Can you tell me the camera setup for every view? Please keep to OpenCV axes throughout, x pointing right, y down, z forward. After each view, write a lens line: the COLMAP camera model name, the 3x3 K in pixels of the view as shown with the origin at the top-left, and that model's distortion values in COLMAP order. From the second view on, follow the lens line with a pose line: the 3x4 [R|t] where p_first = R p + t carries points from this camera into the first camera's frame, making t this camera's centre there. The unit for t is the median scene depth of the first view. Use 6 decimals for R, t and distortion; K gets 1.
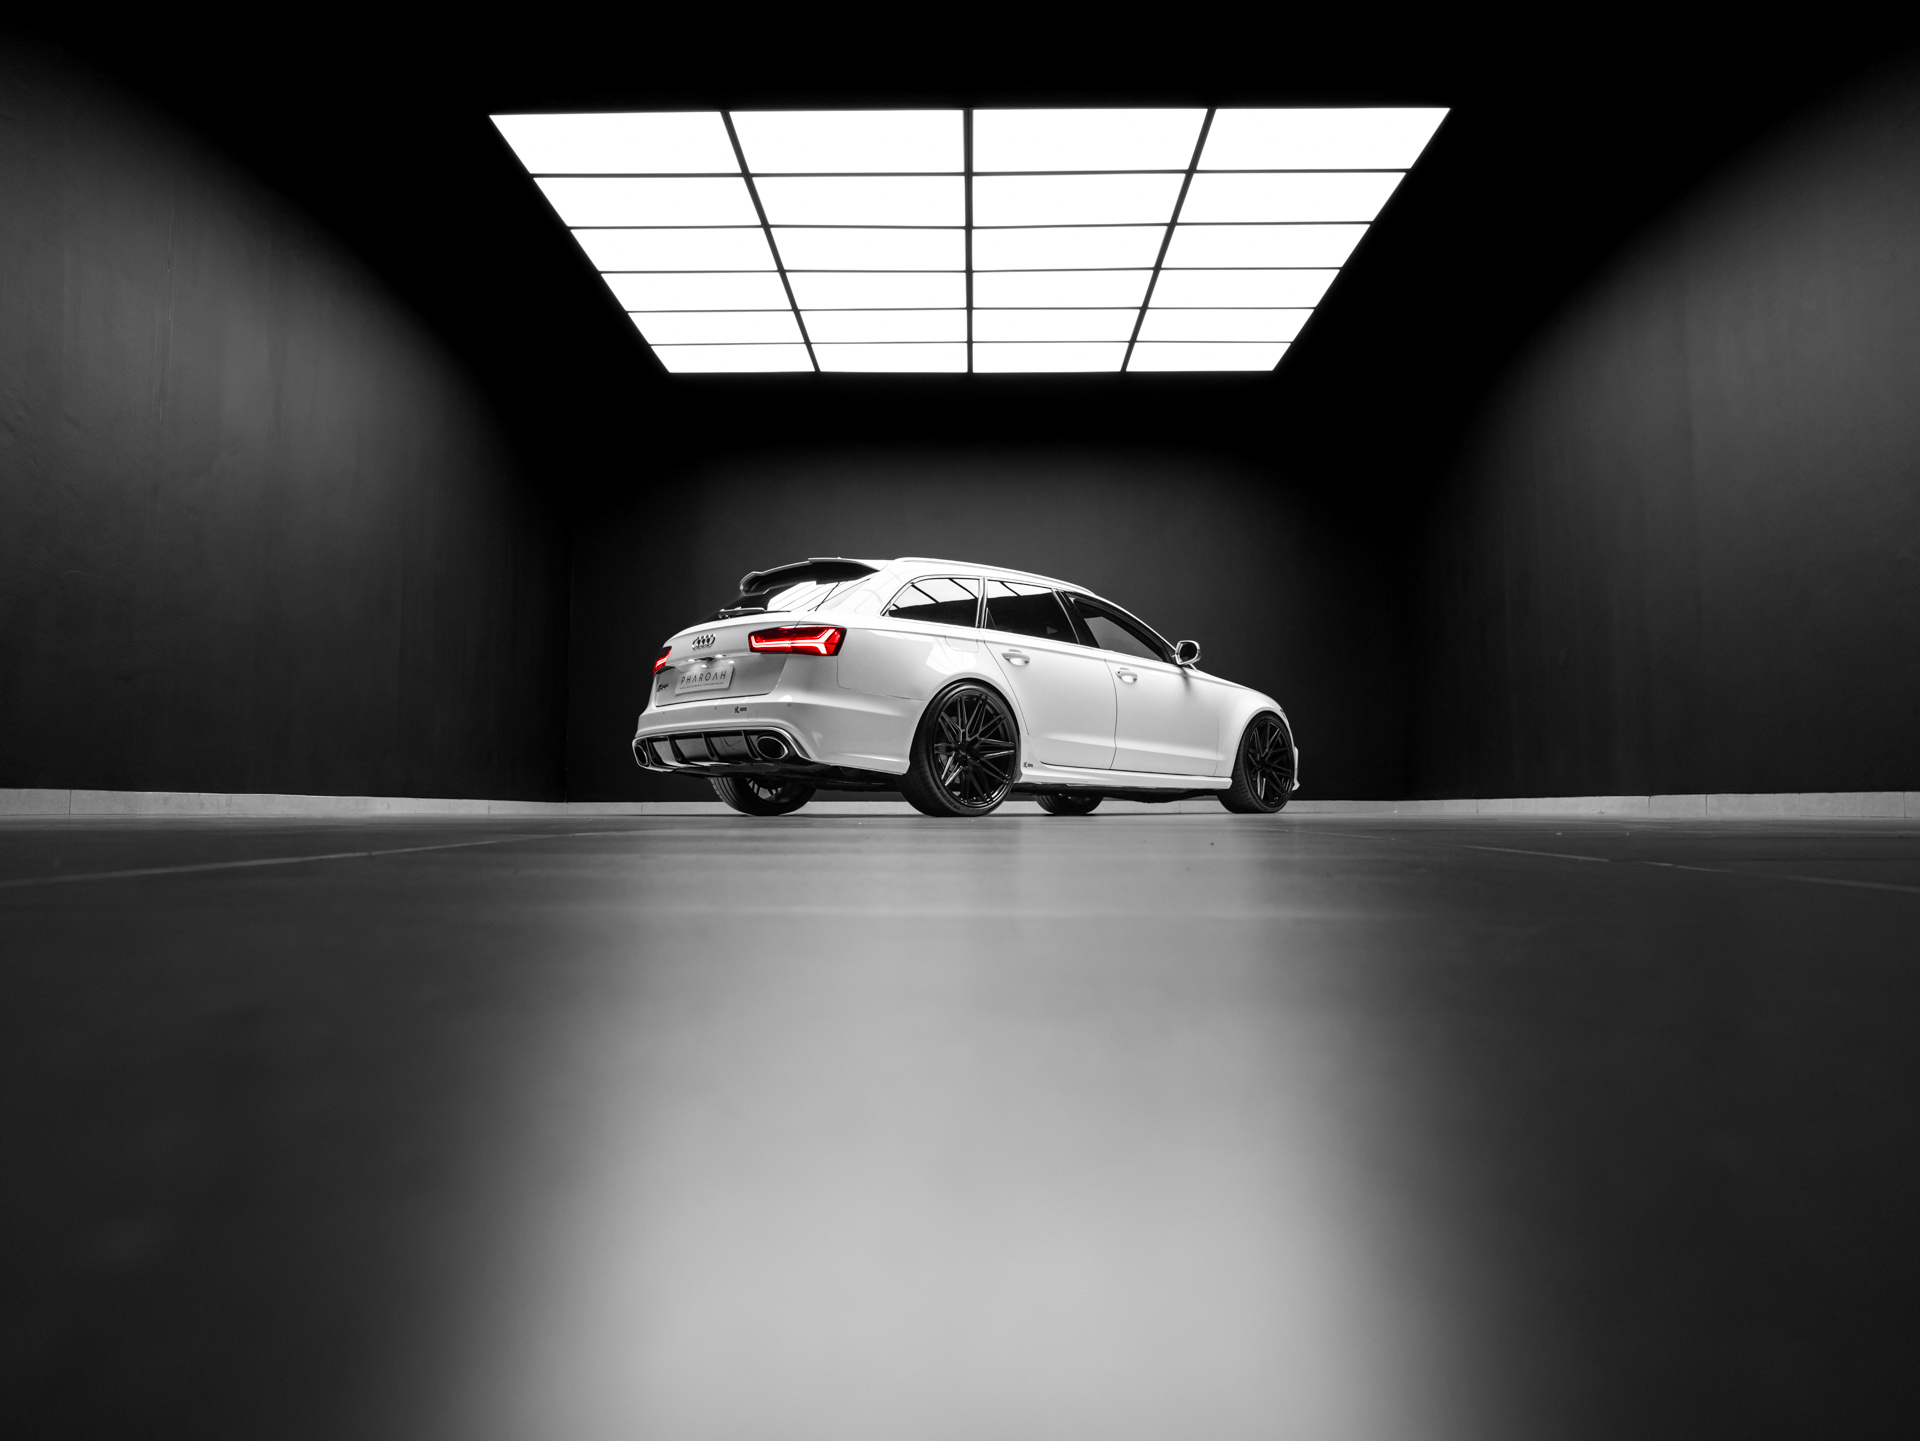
lens RADIAL K [[1203.4, 0, 960.0], [0, 1203.4, 720.5], [0, 0, 1]] dist [0.000077, 0.001995]
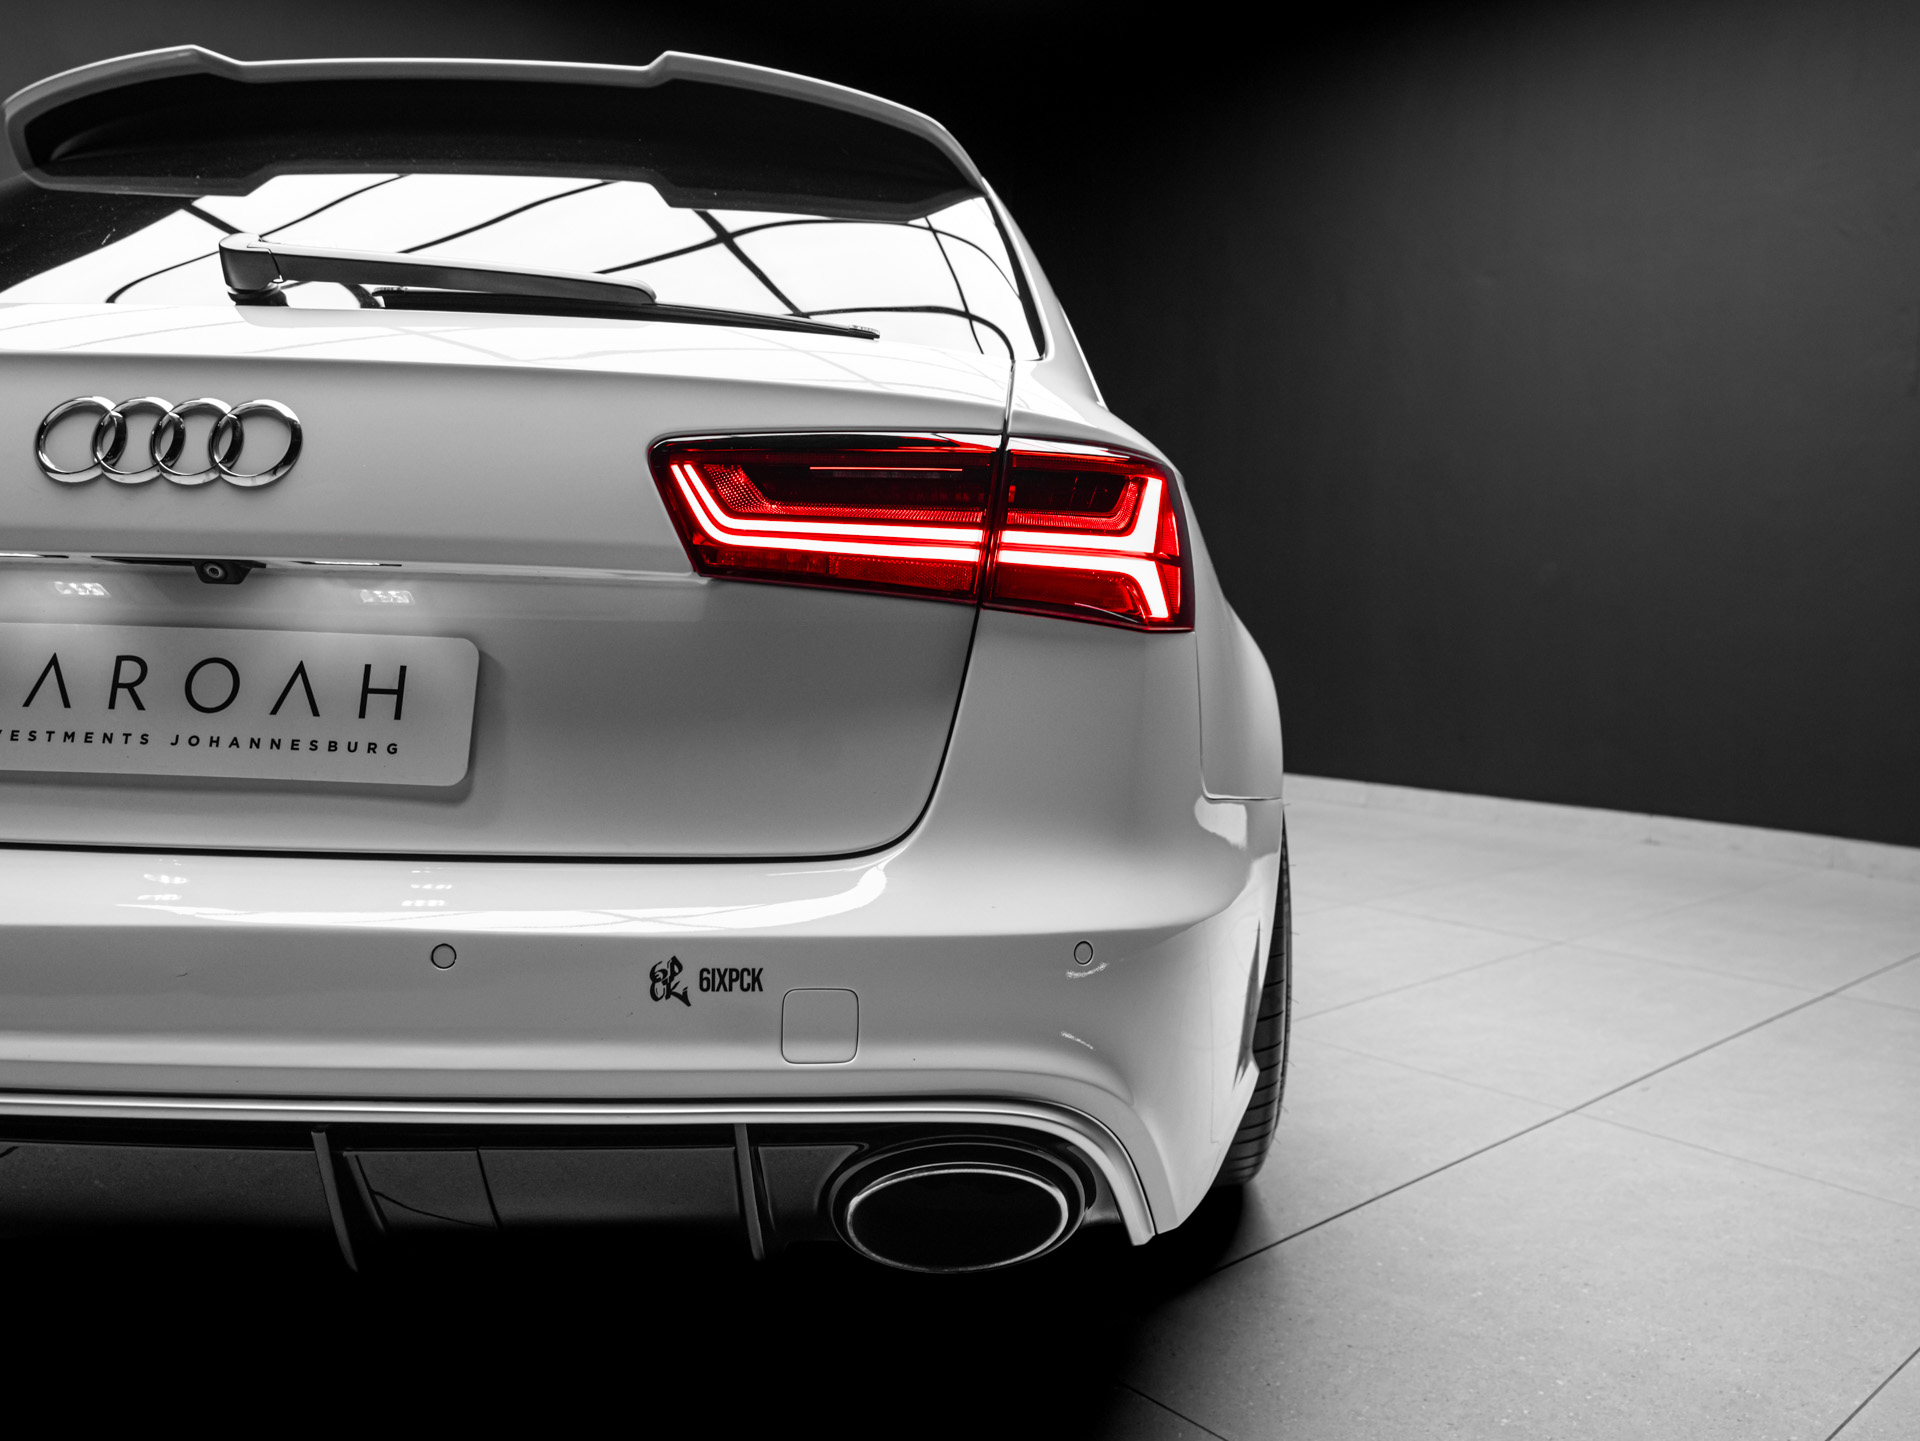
lens RADIAL K [[1447.0, 0, 963.2], [0, 1447.0, 721.2], [0, 0, 1]] dist [-0.026397, 0.068909]
pose [[0.736577, -0.035458, 0.675424, -0.273493], [-0.070877, 0.989080, 0.129218, -0.064763], [-0.672630, -0.143051, 0.726020, 0.842654]]
